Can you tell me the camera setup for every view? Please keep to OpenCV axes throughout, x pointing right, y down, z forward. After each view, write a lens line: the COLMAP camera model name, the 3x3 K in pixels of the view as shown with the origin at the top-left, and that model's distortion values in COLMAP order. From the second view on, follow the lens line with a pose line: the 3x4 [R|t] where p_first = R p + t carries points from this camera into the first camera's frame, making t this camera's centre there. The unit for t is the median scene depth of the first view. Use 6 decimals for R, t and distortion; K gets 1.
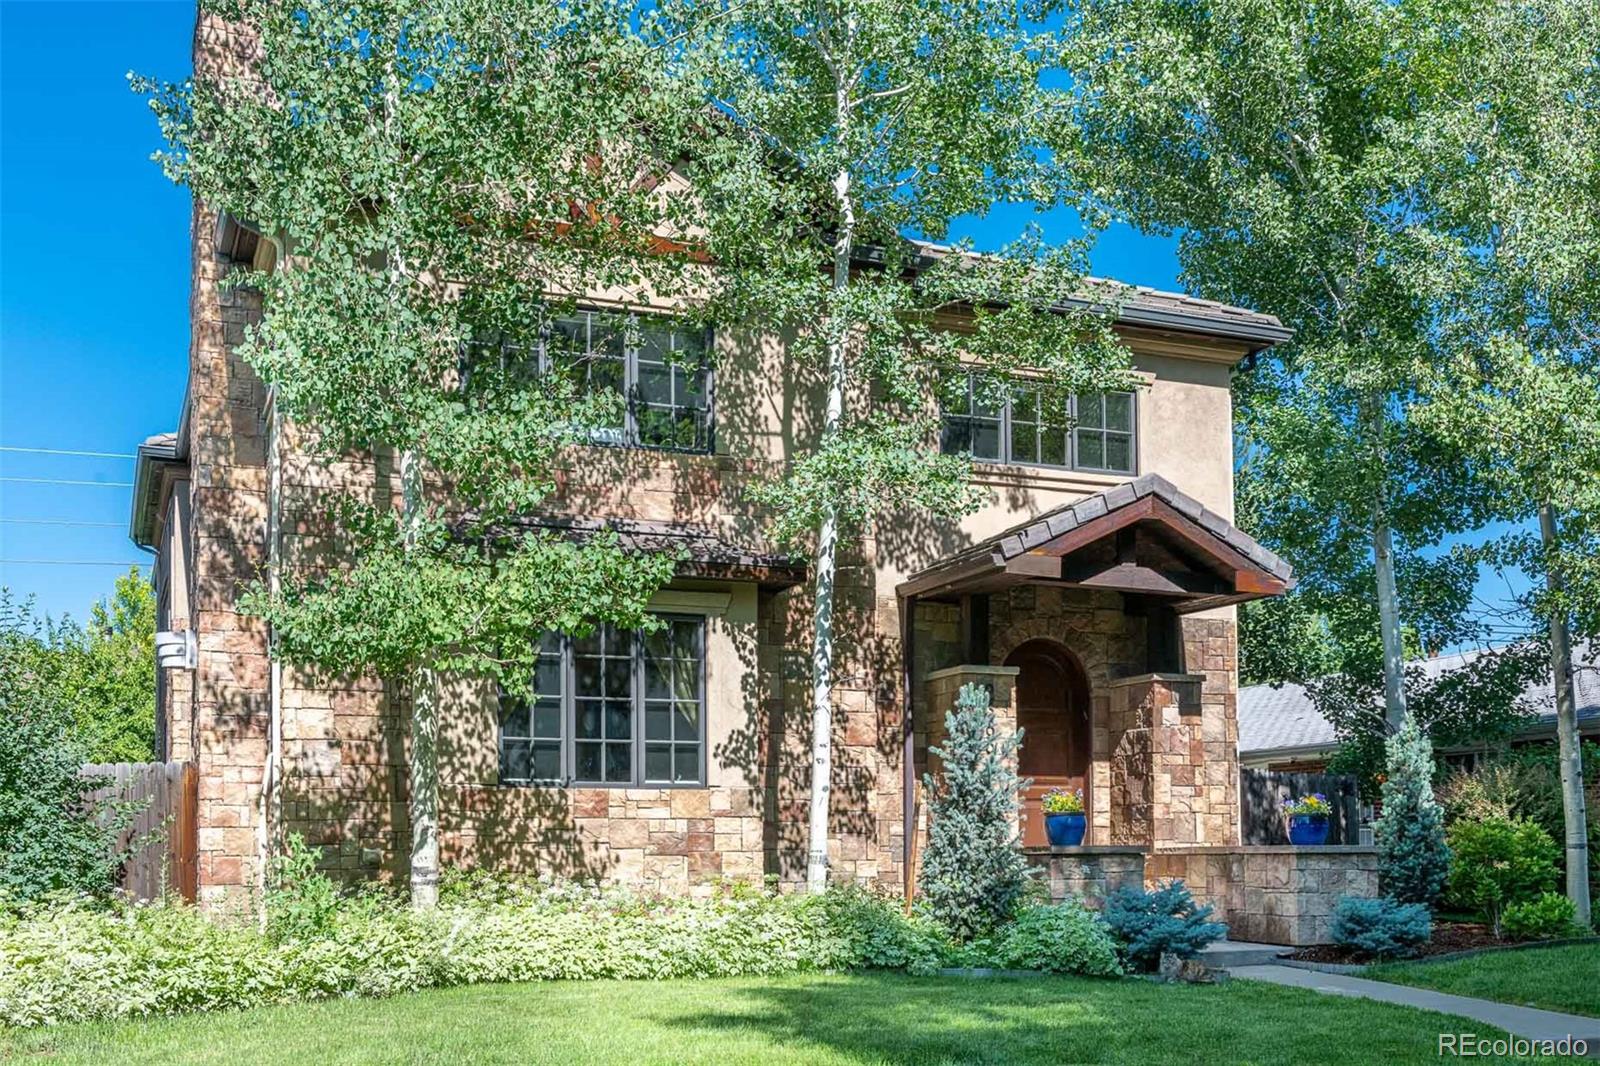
lens RADIAL K [[1639.2, 0, 800.0], [0, 1639.2, 533.0], [0, 0, 1]] dist [0.015907, 0.004440]
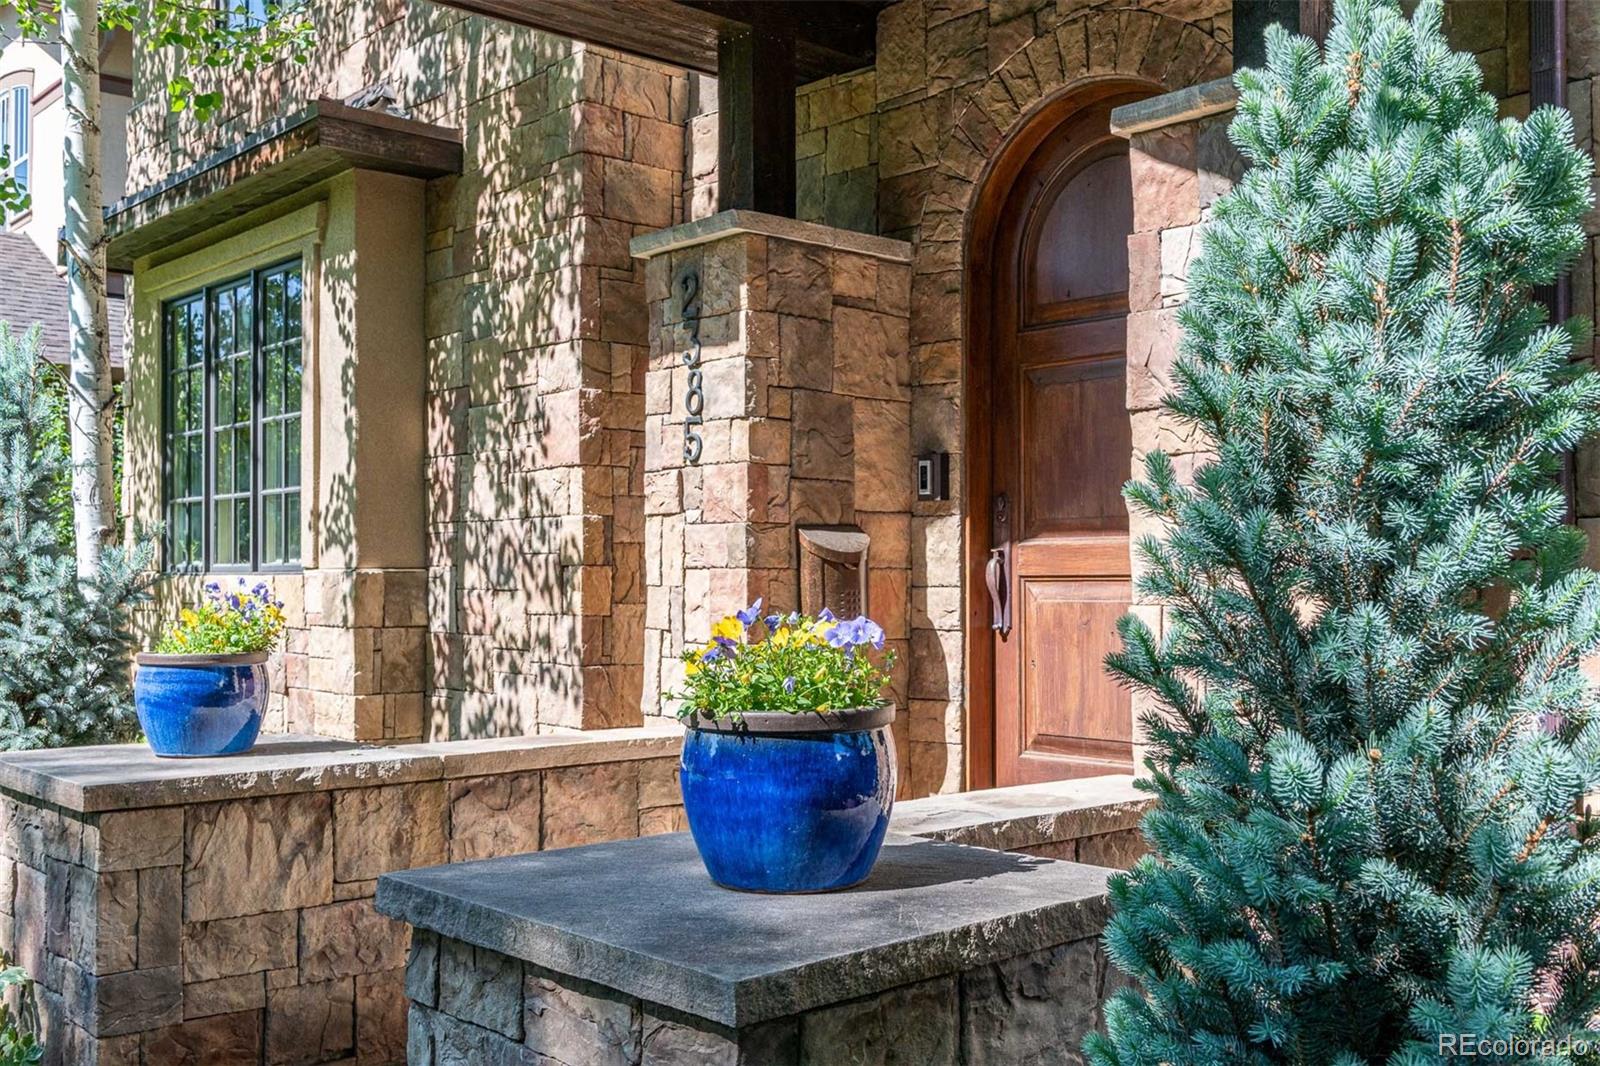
lens RADIAL K [[1639.2, 0, 800.0], [0, 1639.2, 533.0], [0, 0, 1]] dist [0.015907, 0.004440]
pose [[0.331695, -0.048495, -0.942139, 0.467629], [0.140496, 0.990080, -0.001499, 0.153867], [0.932866, -0.131870, 0.335218, 0.932701]]
